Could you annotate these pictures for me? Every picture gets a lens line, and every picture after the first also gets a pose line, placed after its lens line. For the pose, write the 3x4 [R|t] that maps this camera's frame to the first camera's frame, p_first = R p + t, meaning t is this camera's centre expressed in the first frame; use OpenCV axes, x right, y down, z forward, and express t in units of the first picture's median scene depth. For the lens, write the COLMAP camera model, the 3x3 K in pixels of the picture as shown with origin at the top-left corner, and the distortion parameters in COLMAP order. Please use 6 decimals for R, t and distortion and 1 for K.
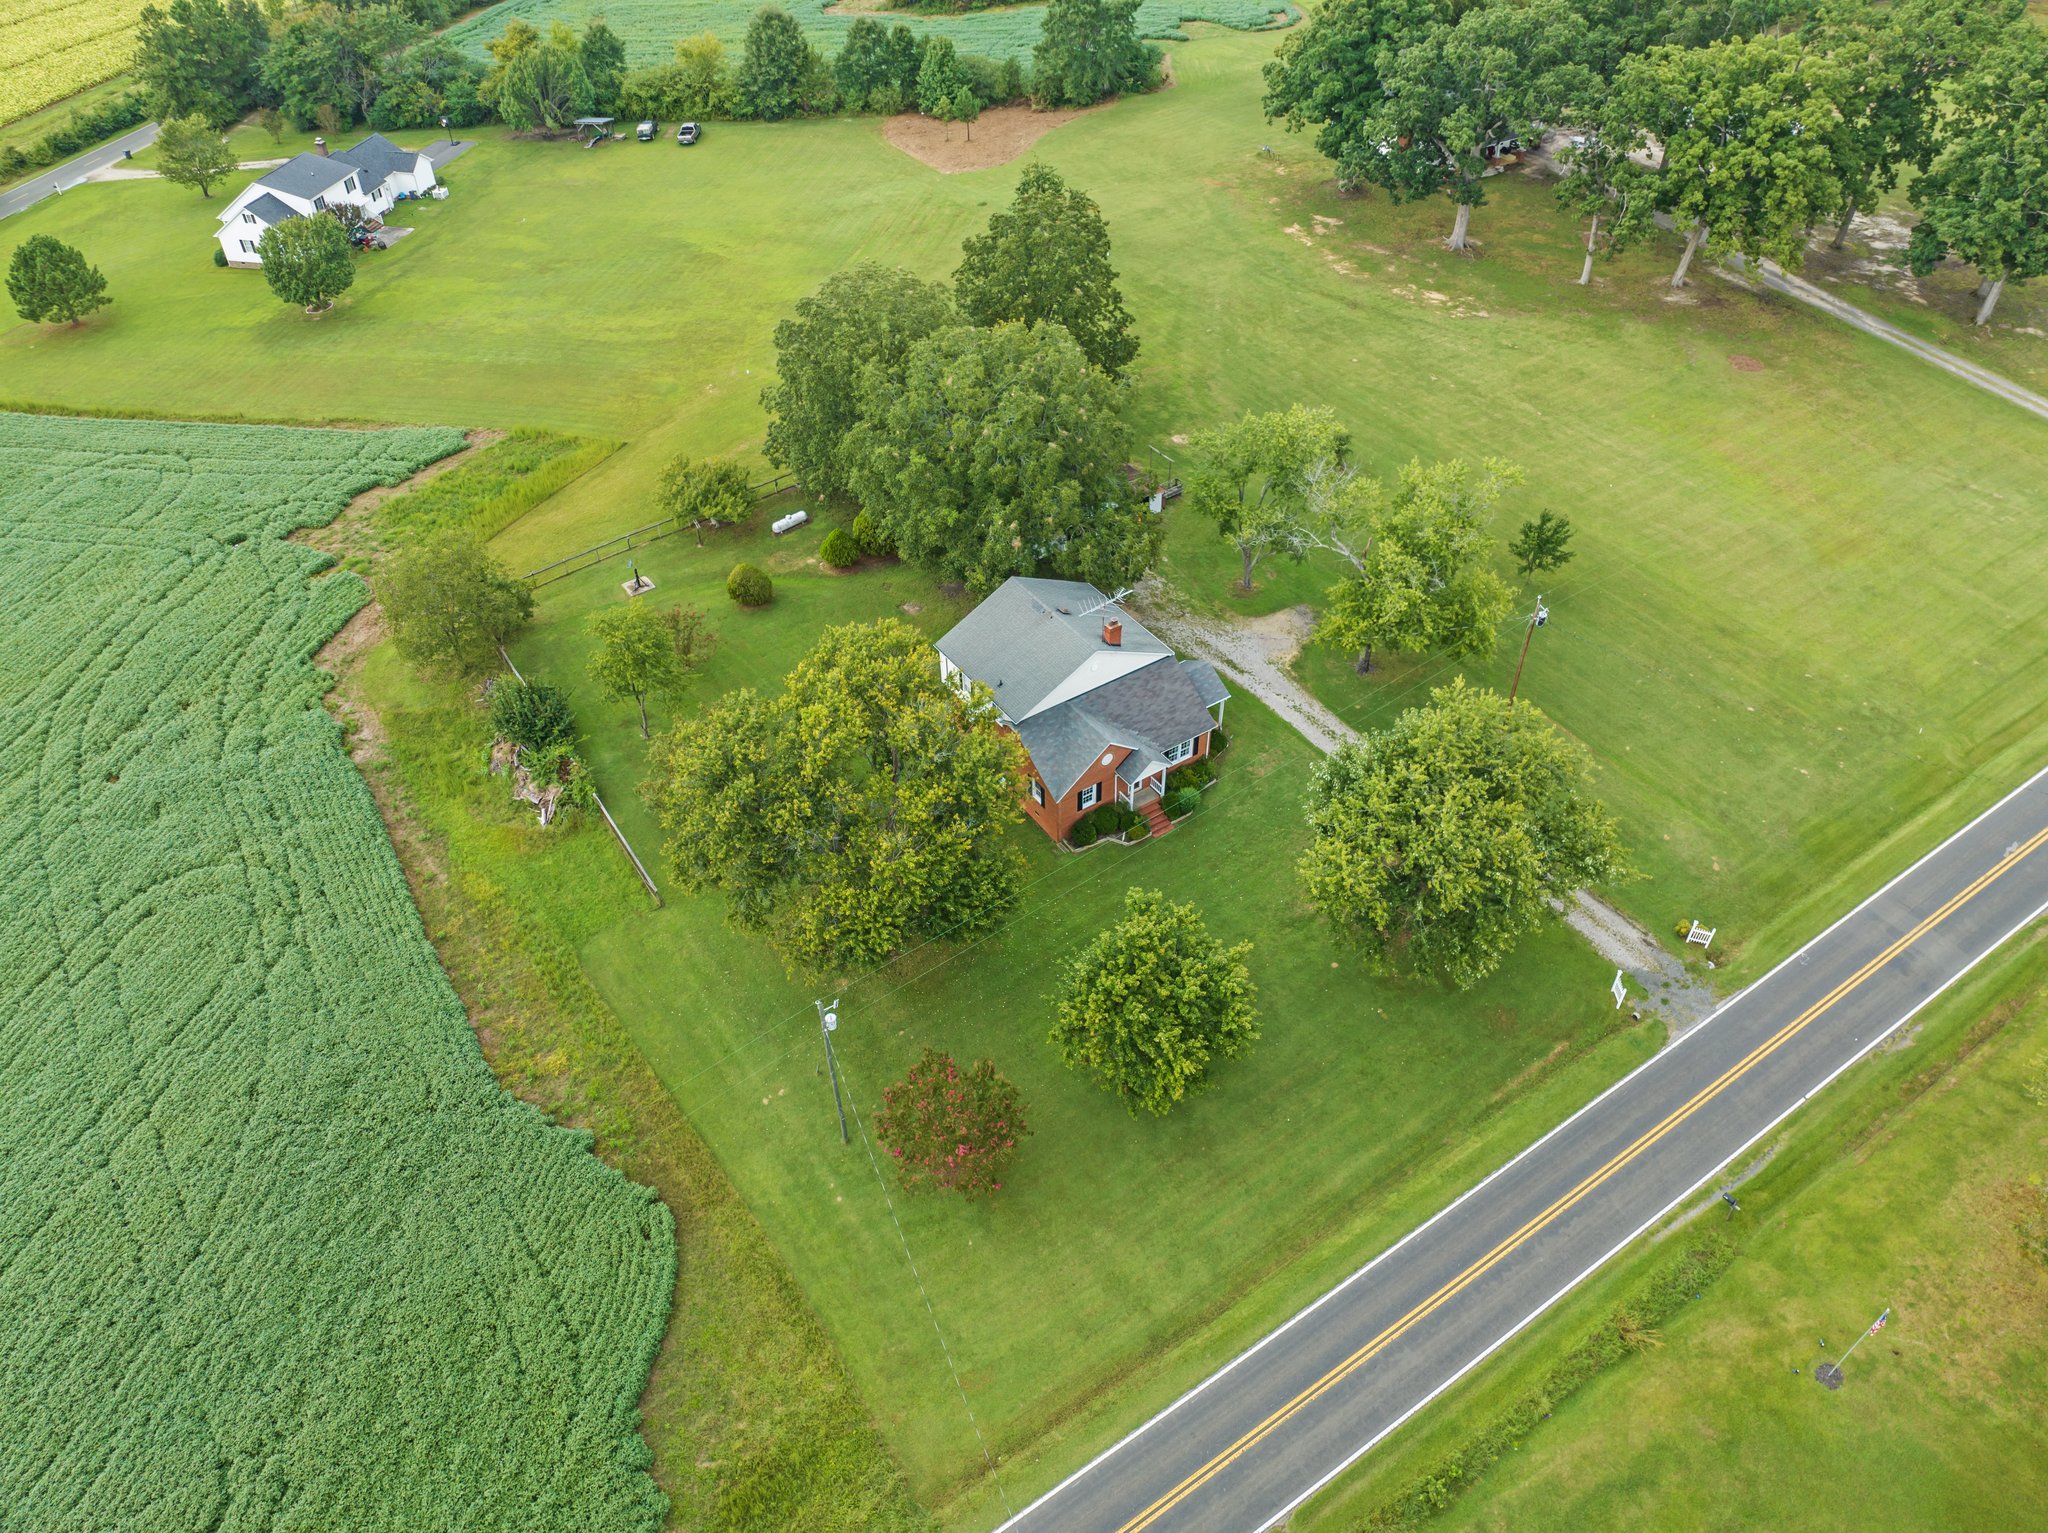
lens RADIAL K [[1455.4, 0, 1034.9], [0, 1455.4, 753.7], [0, 0, 1]] dist [-0.044906, 0.010816]
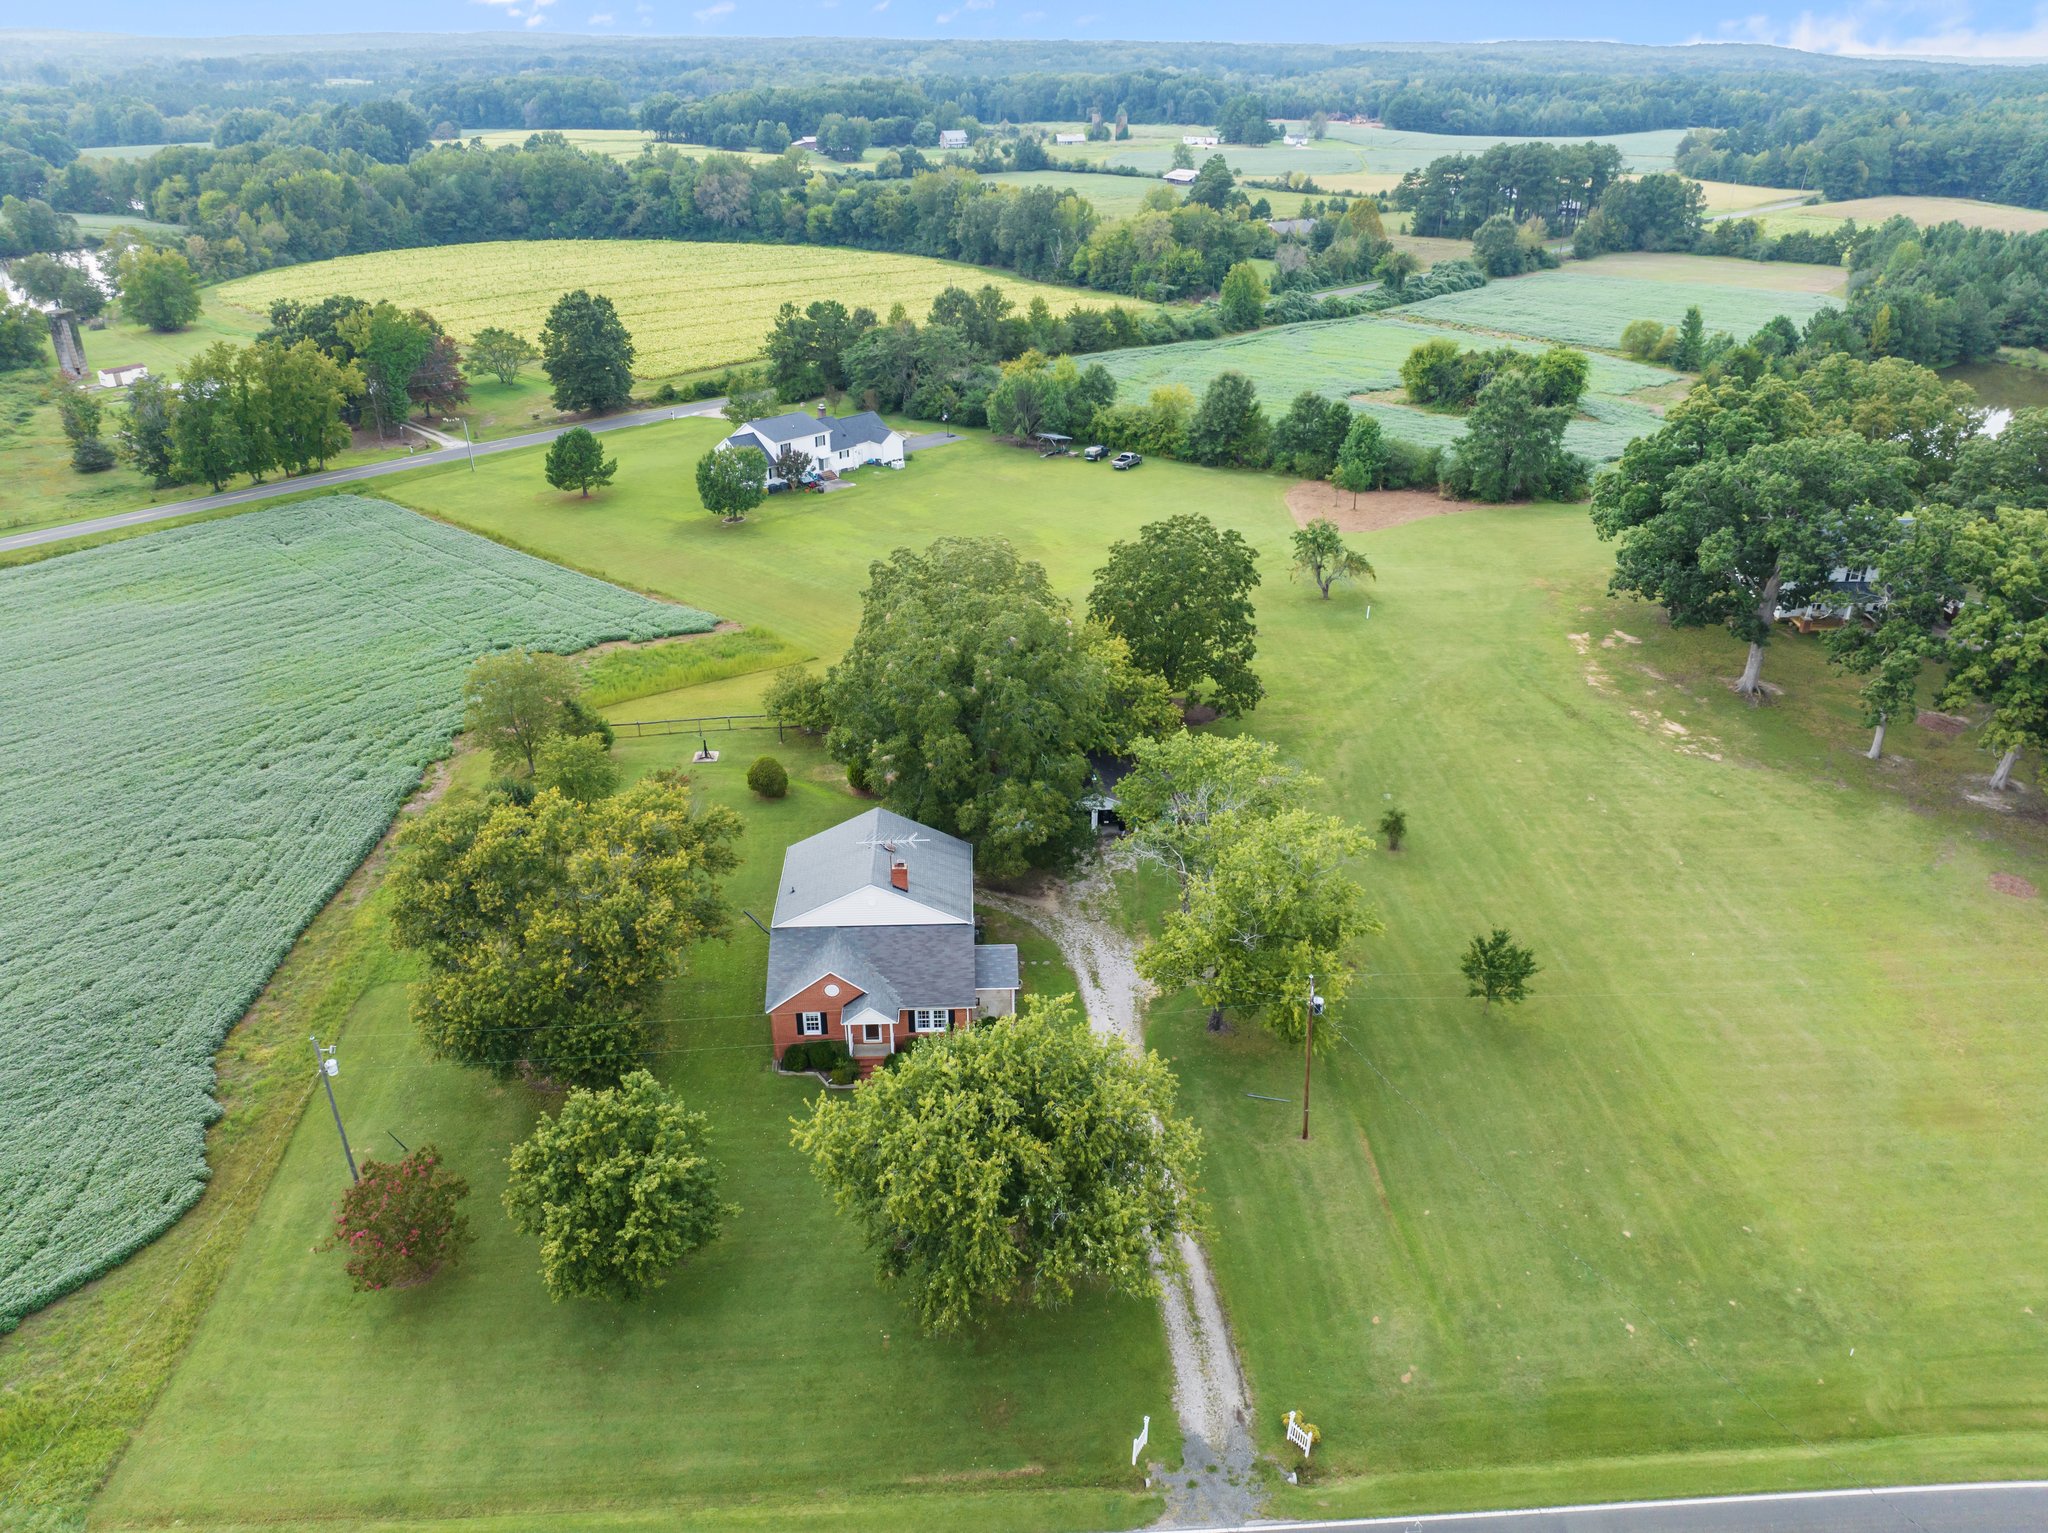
lens RADIAL K [[1453.1, 0, 1033.6], [0, 1453.1, 752.4], [0, 0, 1]] dist [-0.051749, 0.022042]
pose [[0.854651, 0.249261, -0.455457, 0.524807], [-0.358062, 0.918206, -0.169380, -0.024596], [0.375983, 0.307842, 0.873996, 0.144782]]
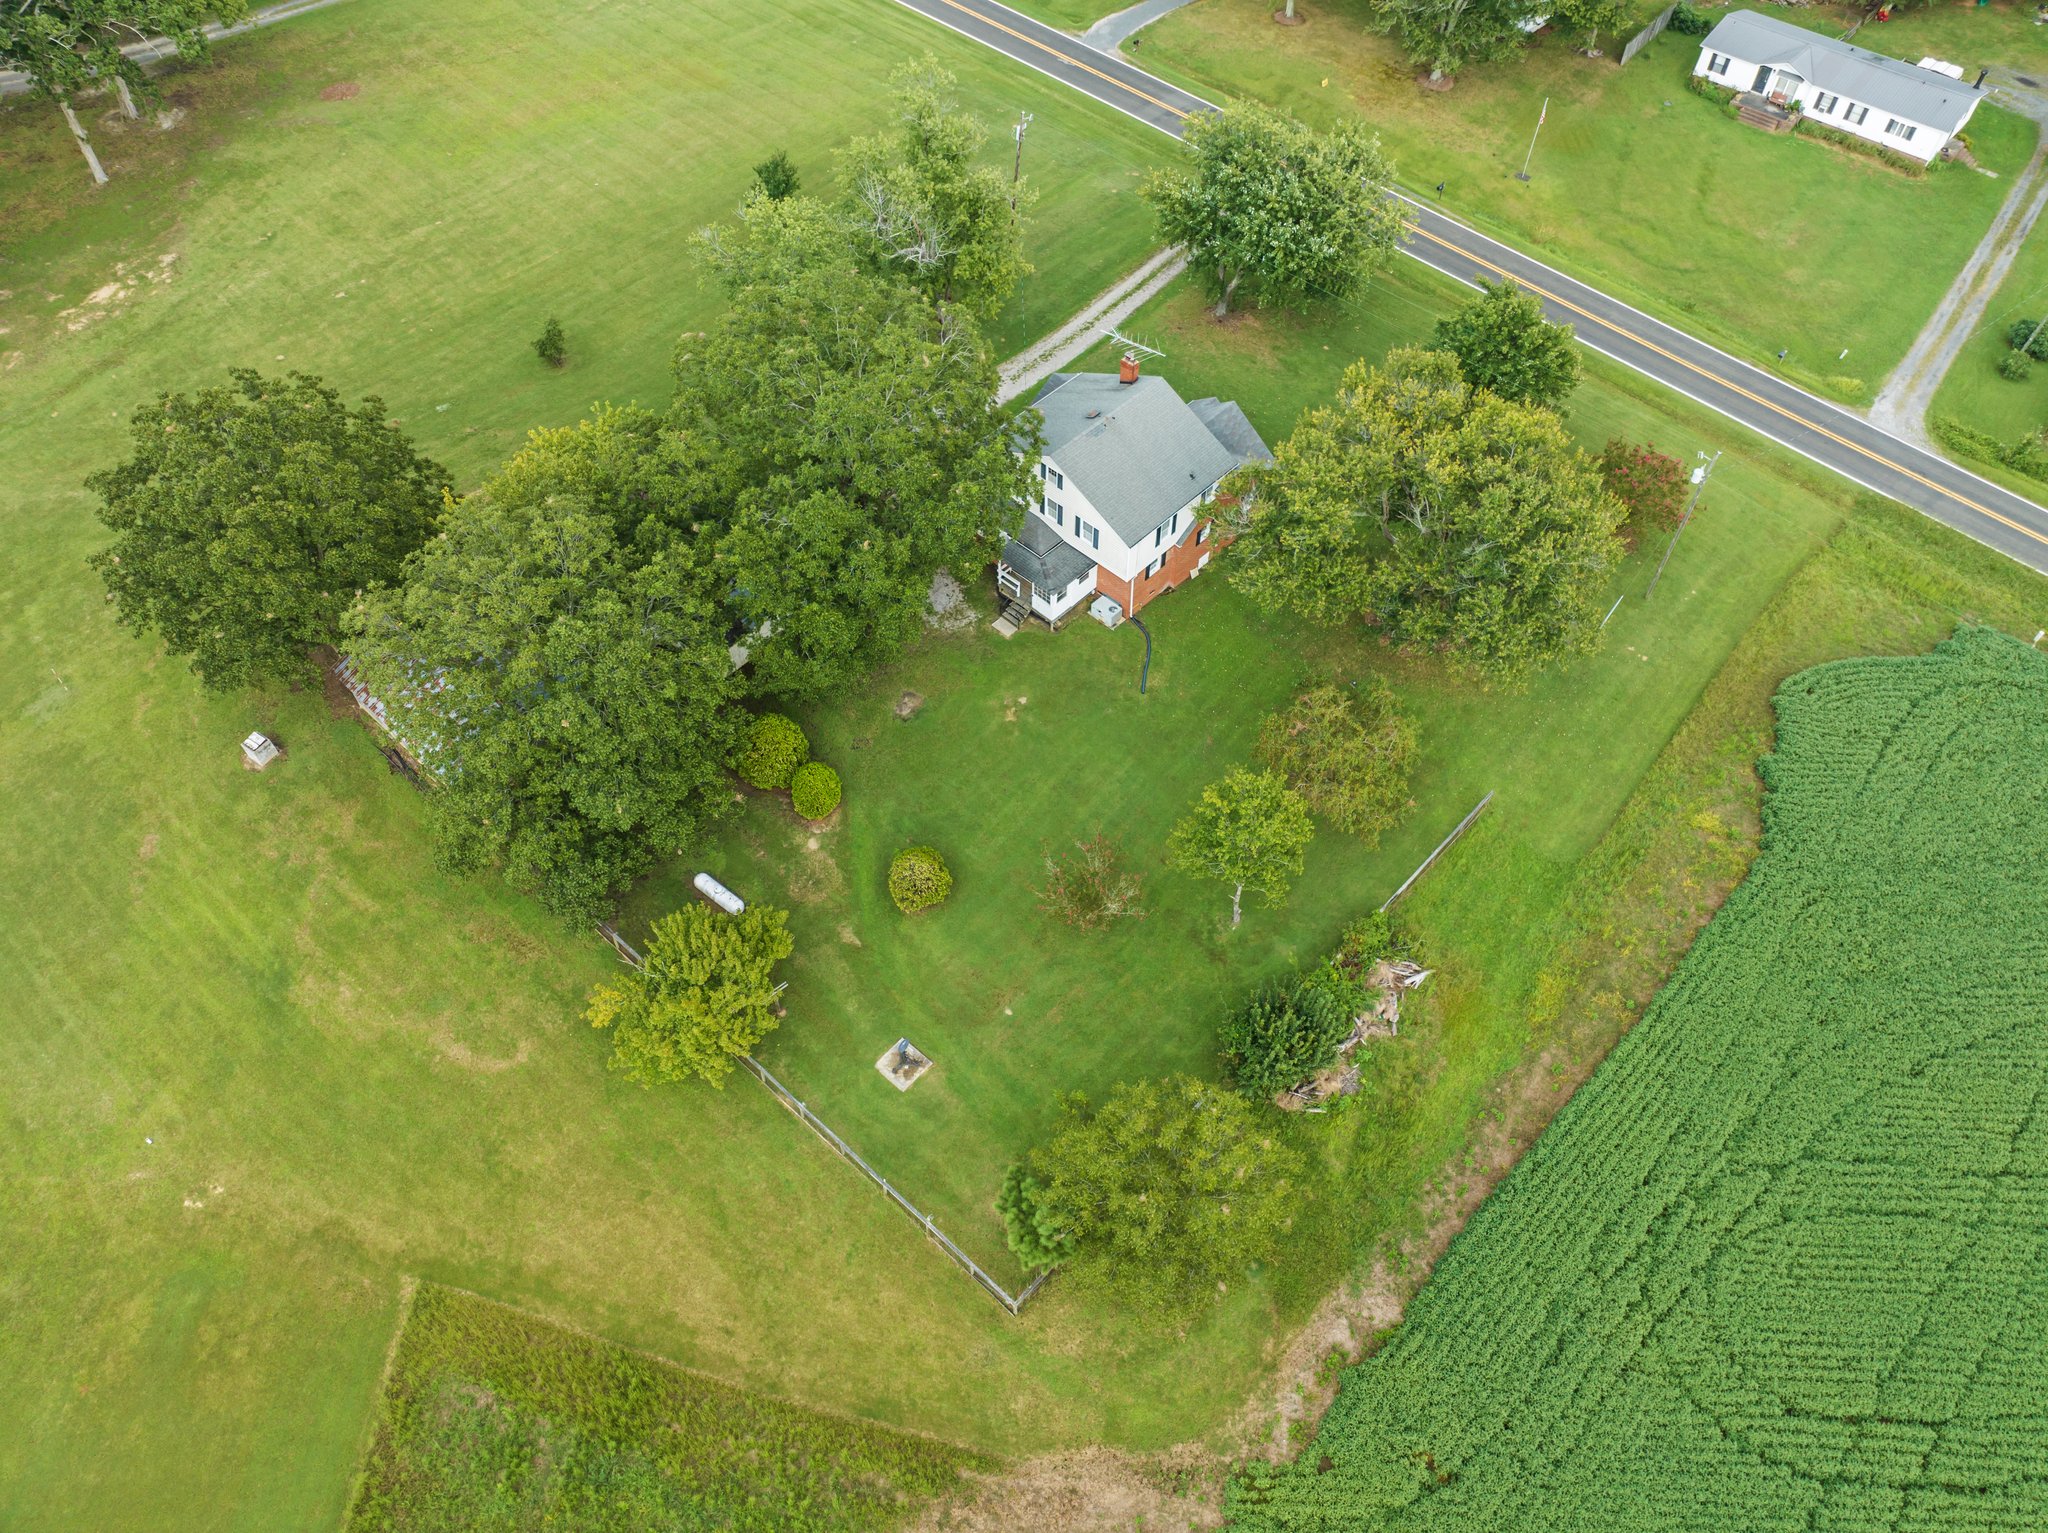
lens RADIAL K [[1474.4, 0, 1024.0], [0, 1474.4, 766.5], [0, 0, 1]] dist [-0.068080, 0.046317]
pose [[-0.221943, -0.763794, 0.606102, -0.664339], [0.648023, 0.348920, 0.676994, -0.641980], [-0.728565, 0.543022, 0.417516, 0.750649]]
